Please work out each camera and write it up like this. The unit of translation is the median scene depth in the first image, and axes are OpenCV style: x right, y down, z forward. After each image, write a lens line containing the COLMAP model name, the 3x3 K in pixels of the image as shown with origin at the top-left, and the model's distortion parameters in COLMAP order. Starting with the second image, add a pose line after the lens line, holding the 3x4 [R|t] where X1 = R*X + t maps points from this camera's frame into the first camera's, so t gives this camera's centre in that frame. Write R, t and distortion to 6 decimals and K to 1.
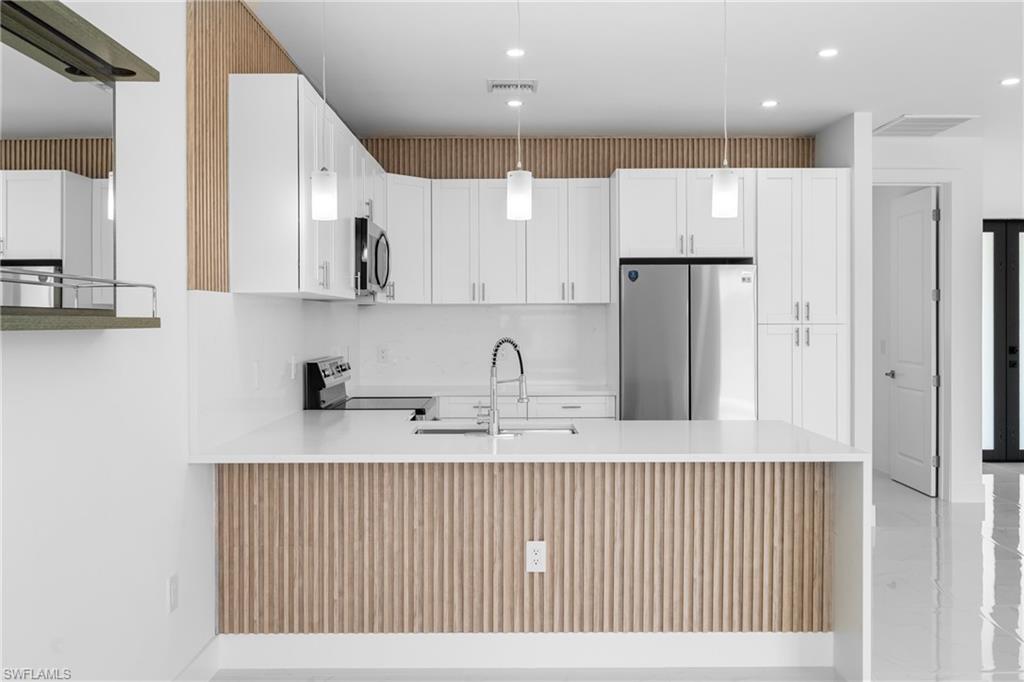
lens RADIAL K [[886.4, 0, 513.2], [0, 886.4, 322.9], [0, 0, 1]] dist [-0.005265, 0.000736]
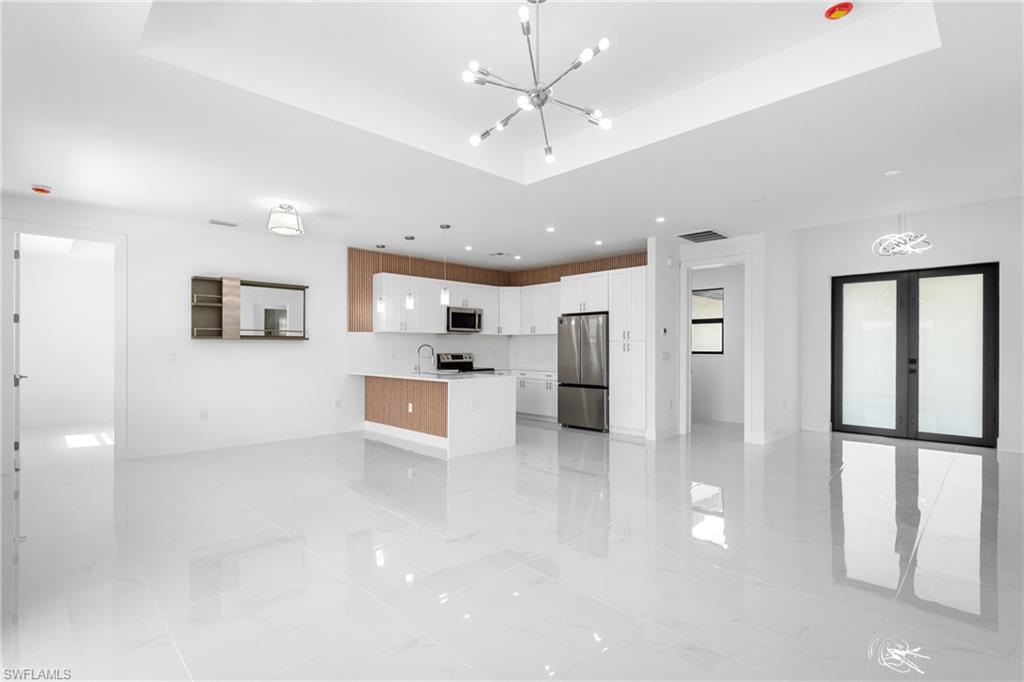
lens RADIAL K [[495.4, 0, 512.0], [0, 495.4, 341.0], [0, 0, 1]] dist [0.001041, 0.000085]
pose [[0.691308, -0.007959, -0.722516, 0.996665], [-0.006164, 0.999838, -0.016912, 0.022426], [0.722534, 0.016145, 0.691147, -0.019548]]
